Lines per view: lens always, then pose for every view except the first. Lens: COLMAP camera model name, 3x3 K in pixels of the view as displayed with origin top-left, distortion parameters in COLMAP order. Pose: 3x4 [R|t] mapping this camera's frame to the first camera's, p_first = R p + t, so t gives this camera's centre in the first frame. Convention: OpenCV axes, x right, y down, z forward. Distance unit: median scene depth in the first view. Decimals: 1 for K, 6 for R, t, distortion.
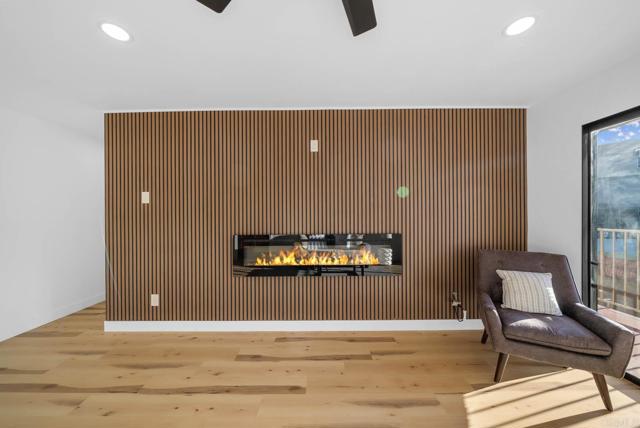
lens RADIAL K [[247.5, 0, 320.0], [0, 247.5, 214.0], [0, 0, 1]] dist [-0.000680, -0.000039]
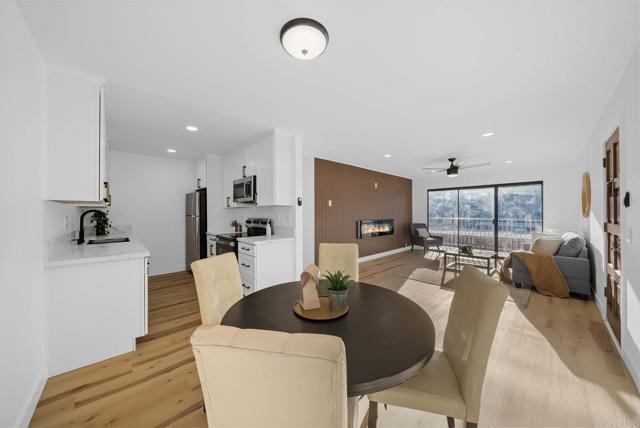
lens RADIAL K [[227.3, 0, 320.0], [0, 227.3, 214.0], [0, 0, 1]] dist [-0.000939, -0.000061]
pose [[0.718422, 0.005266, 0.695588, -2.055962], [-0.020725, 0.999689, 0.013837, -0.002276], [-0.695299, -0.024357, 0.718308, -0.281878]]
